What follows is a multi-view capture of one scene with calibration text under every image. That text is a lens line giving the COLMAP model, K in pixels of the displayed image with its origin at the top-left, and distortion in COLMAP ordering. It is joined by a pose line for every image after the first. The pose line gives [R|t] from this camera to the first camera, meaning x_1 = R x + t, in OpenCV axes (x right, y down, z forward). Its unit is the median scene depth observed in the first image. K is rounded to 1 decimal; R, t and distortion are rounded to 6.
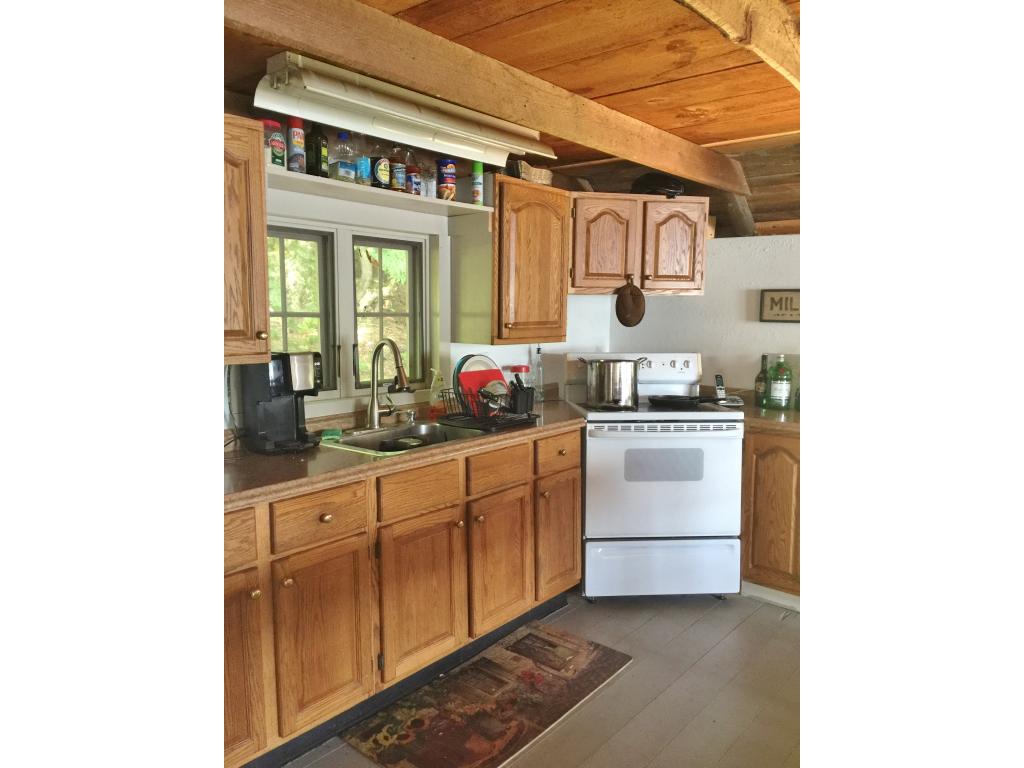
lens RADIAL K [[659.1, 0, 512.4], [0, 659.1, 385.7], [0, 0, 1]] dist [0.043952, -0.006138]
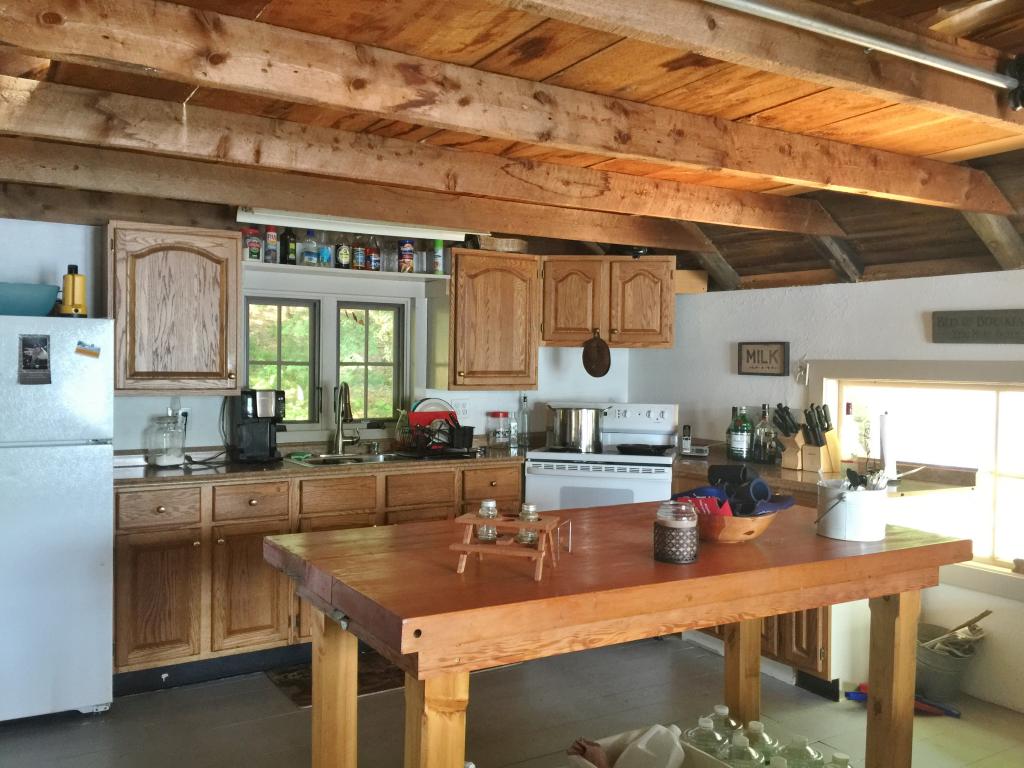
lens RADIAL K [[874.2, 0, 508.1], [0, 874.2, 382.4], [0, 0, 1]] dist [0.039976, -0.017257]
pose [[0.948396, 0.011274, -0.316889, 0.602576], [-0.041687, 0.995127, -0.089360, 0.063058], [0.314337, 0.097959, 0.944244, -0.462569]]
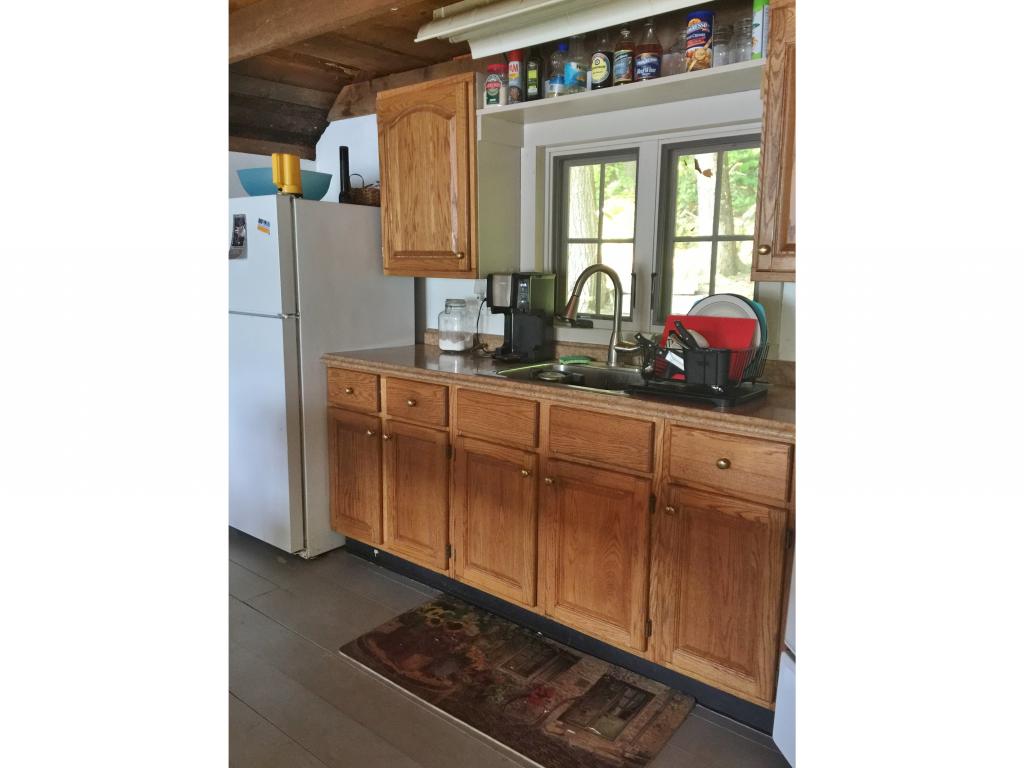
lens RADIAL K [[659.1, 0, 510.8], [0, 659.1, 385.9], [0, 0, 1]] dist [0.043952, -0.006138]
pose [[0.042365, 0.181600, -0.982459, 0.665315], [-0.119086, 0.977250, 0.175502, -0.049690], [0.991980, 0.109562, 0.063027, 0.789958]]
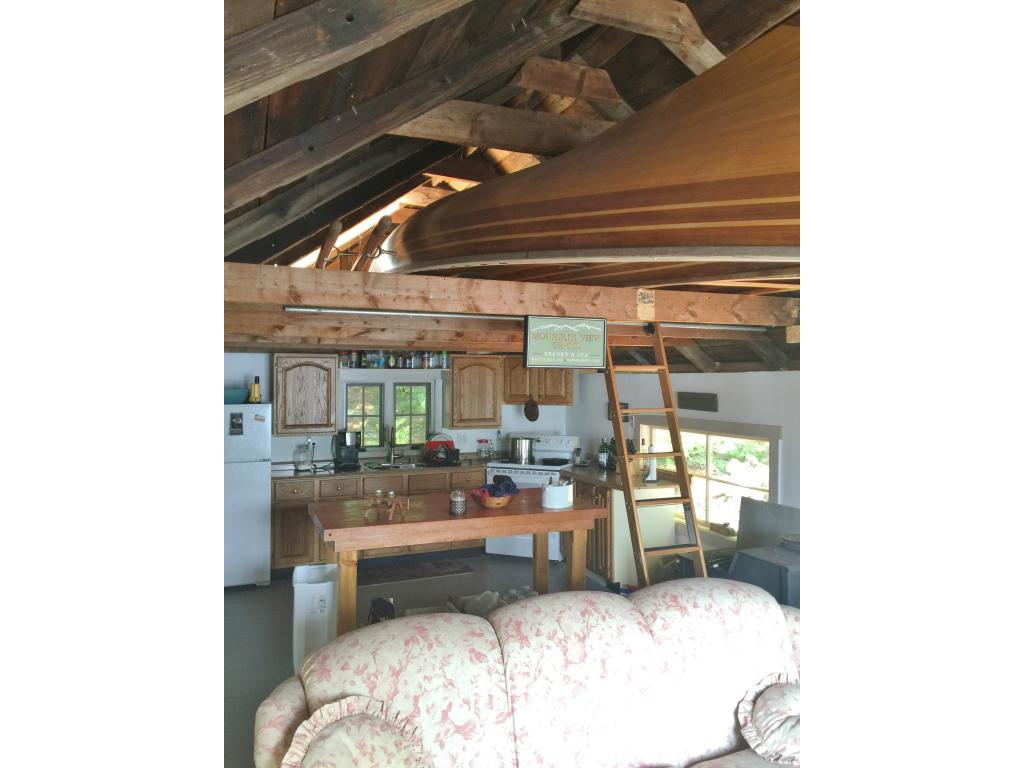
lens RADIAL K [[659.1, 0, 519.7], [0, 659.1, 379.3], [0, 0, 1]] dist [0.043952, -0.006138]
pose [[0.889157, -0.010298, -0.457486, 1.280443], [-0.044707, 0.993009, -0.109243, 0.002025], [0.455413, 0.117587, 0.882481, -0.925726]]
